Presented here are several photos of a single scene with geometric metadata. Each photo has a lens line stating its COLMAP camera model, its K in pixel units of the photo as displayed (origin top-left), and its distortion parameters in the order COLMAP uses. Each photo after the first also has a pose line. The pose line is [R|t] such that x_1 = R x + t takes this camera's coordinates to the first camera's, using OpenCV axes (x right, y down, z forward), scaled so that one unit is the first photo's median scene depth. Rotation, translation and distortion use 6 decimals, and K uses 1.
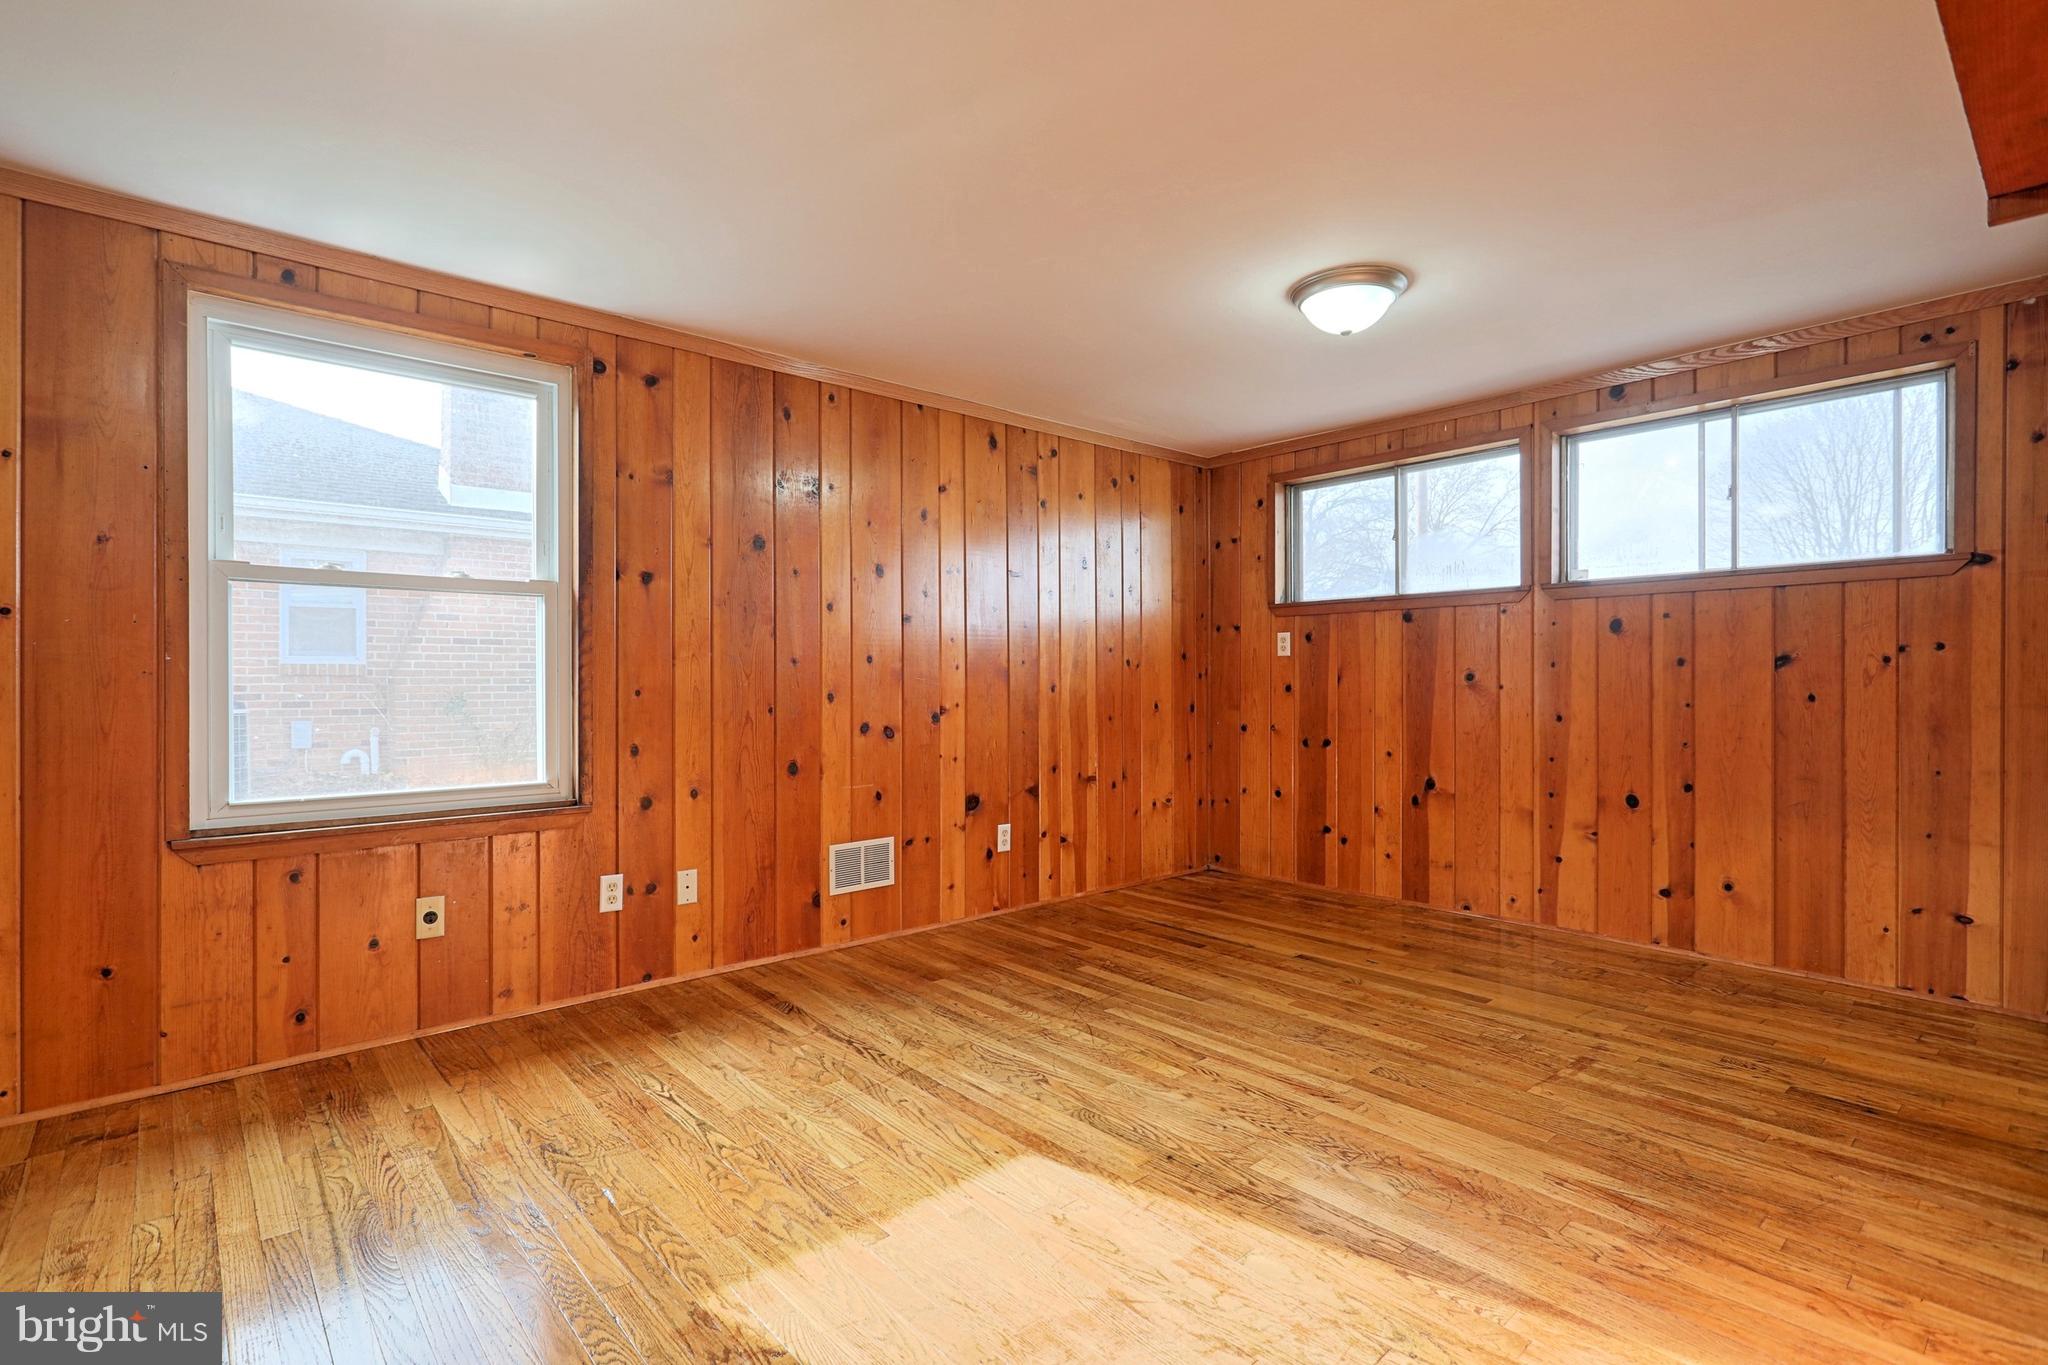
lens RADIAL K [[968.0, 0, 1021.0], [0, 968.0, 682.5], [0, 0, 1]] dist [-0.007269, 0.005579]
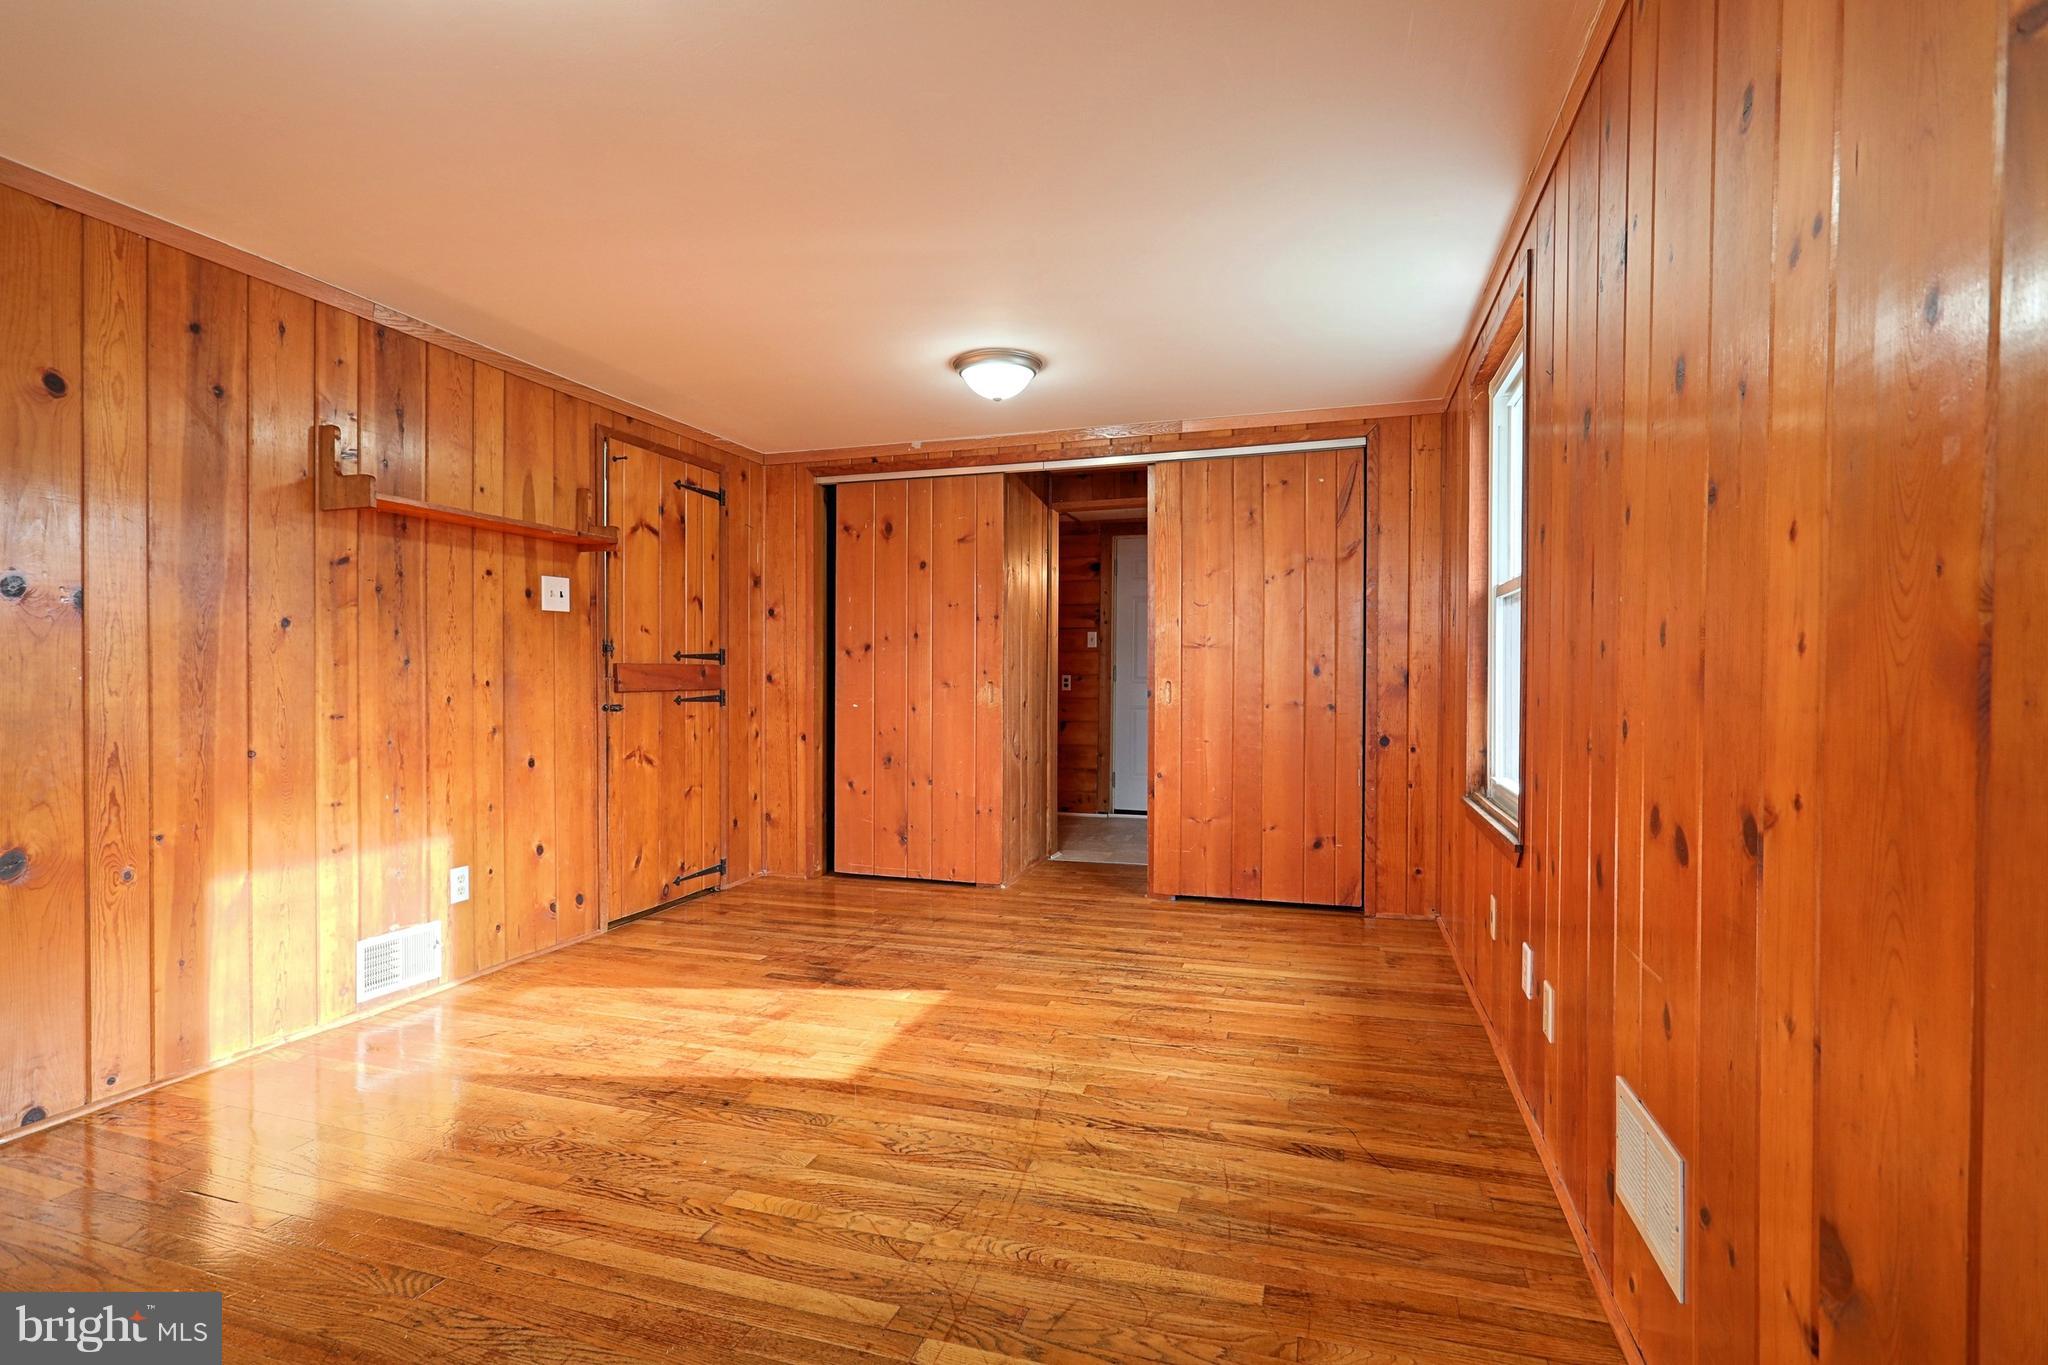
lens RADIAL K [[968.0, 0, 1025.8], [0, 968.0, 684.5], [0, 0, 1]] dist [-0.007269, 0.005579]
pose [[-0.859649, 0.009683, -0.510794, 0.363009], [0.002876, 0.999896, 0.014115, -0.016953], [0.510878, 0.010665, -0.859587, 1.829102]]
